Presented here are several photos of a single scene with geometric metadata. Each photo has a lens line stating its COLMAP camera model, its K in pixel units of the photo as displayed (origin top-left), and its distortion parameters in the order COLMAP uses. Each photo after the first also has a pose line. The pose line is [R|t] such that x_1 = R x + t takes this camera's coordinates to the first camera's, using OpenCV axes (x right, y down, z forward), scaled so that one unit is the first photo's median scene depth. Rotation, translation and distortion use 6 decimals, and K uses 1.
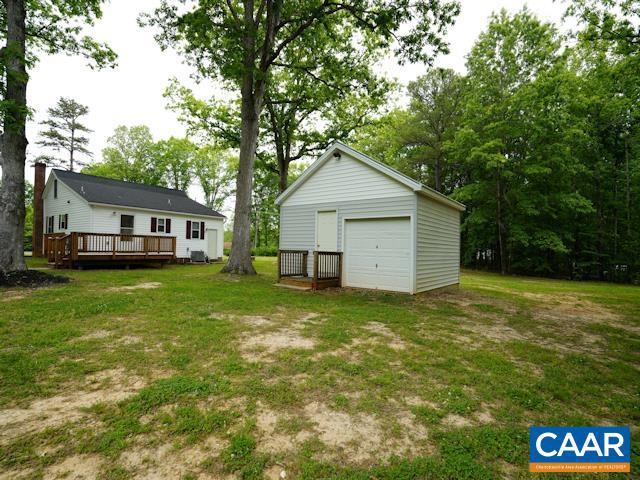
lens RADIAL K [[342.8, 0, 320.0], [0, 342.8, 240.0], [0, 0, 1]] dist [-0.003269, -0.000460]
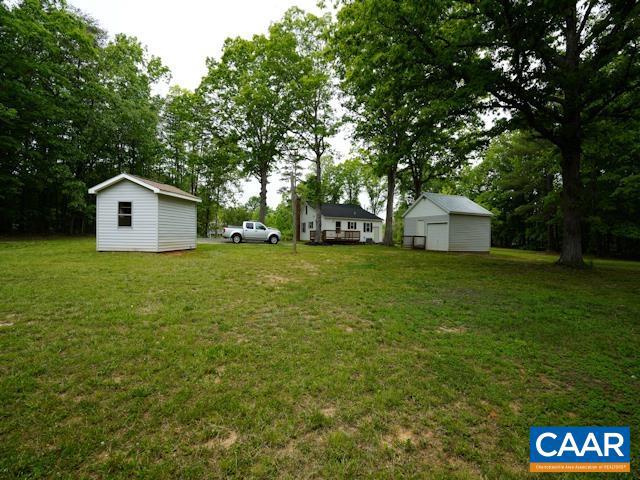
lens RADIAL K [[295.7, 0, 320.4], [0, 295.7, 236.0], [0, 0, 1]] dist [-0.051919, 0.023452]
pose [[0.882351, -0.007218, -0.470536, 0.192262], [0.011657, 0.999911, 0.006522, 0.005710], [0.470447, -0.011240, 0.882357, -0.622468]]
